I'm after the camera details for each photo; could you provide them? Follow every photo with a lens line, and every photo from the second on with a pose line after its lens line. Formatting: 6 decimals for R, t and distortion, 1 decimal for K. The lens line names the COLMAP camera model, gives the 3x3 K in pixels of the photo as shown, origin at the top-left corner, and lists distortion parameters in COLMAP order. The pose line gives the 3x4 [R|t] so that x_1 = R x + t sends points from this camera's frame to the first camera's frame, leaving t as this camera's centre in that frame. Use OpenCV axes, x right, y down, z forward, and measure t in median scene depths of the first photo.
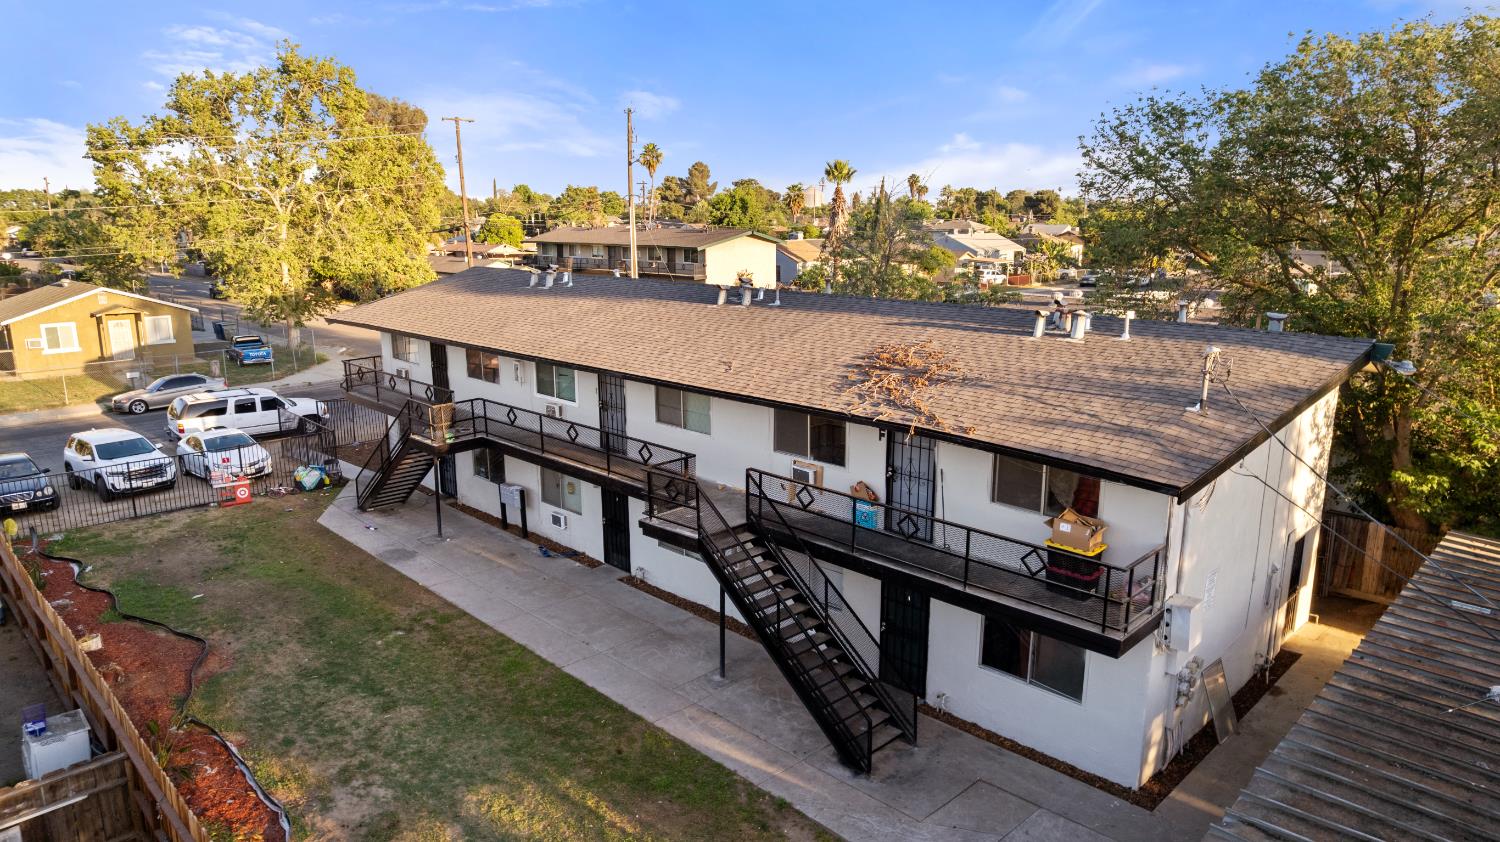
lens RADIAL K [[955.1, 0, 750.0], [0, 955.1, 421.0], [0, 0, 1]] dist [-0.065328, 0.042743]
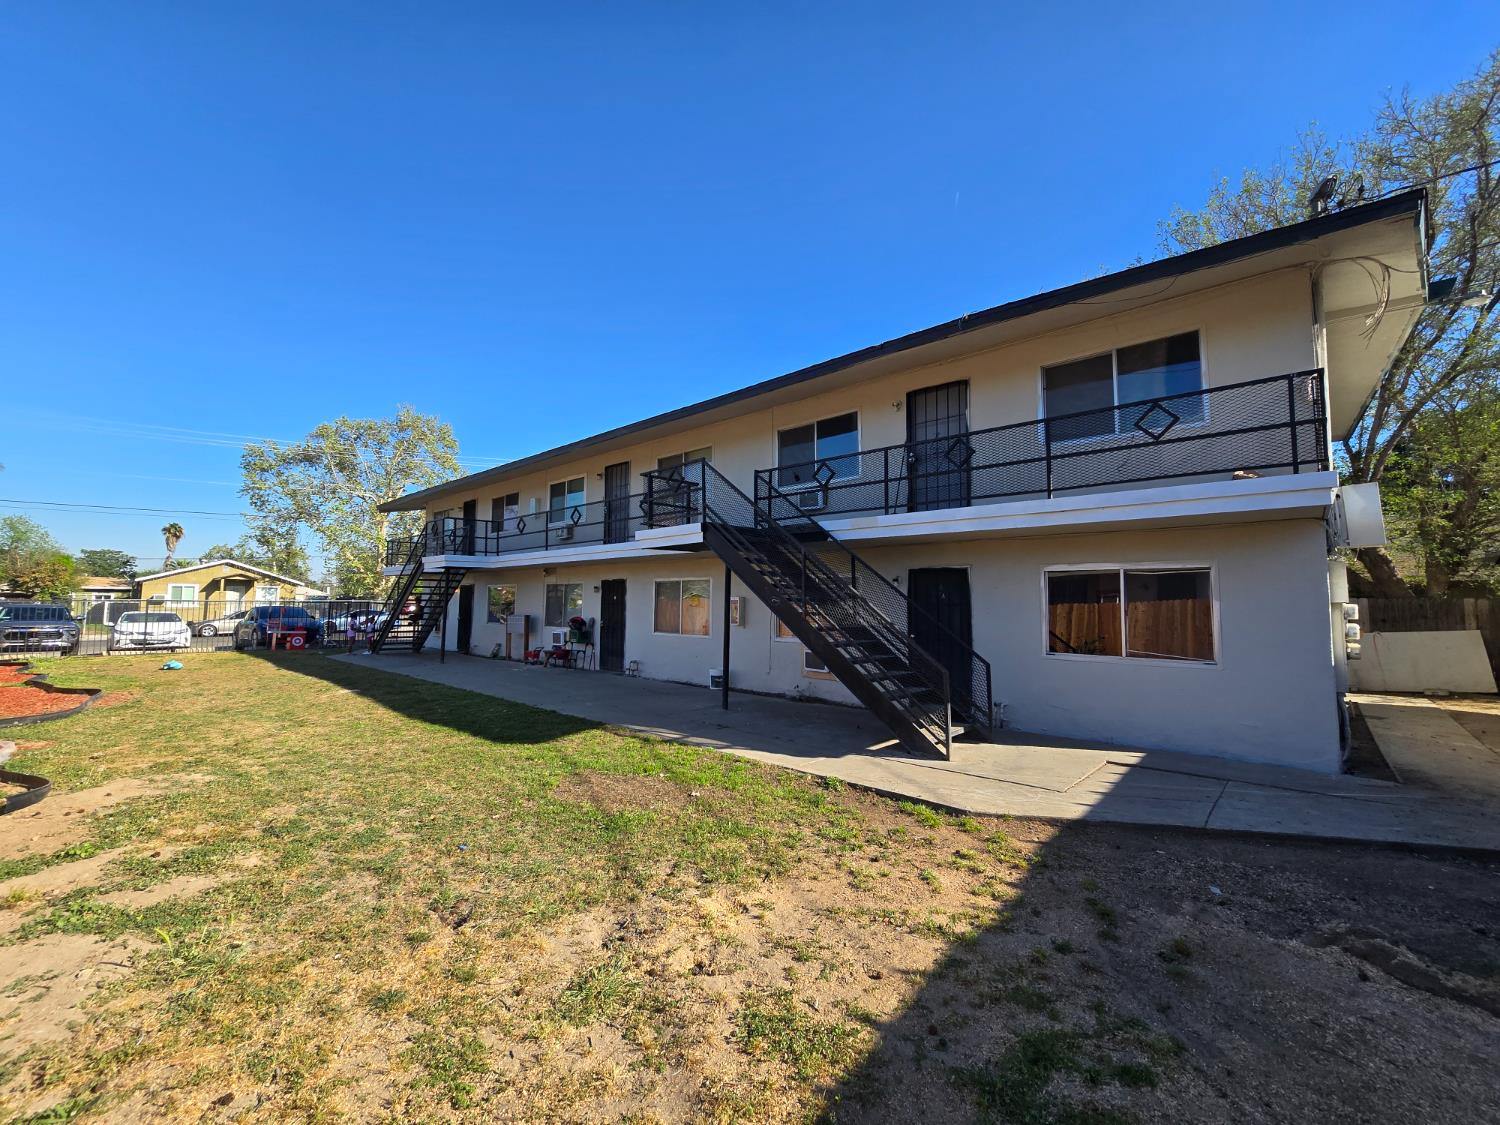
lens RADIAL K [[612.9, 0, 750.0], [0, 612.9, 562.5], [0, 0, 1]] dist [-0.002131, -0.000154]
pose [[0.998395, 0.015553, 0.054462, -0.029116], [0.000650, 0.958350, -0.285596, 0.225370], [-0.056636, 0.285173, 0.956801, 0.327657]]
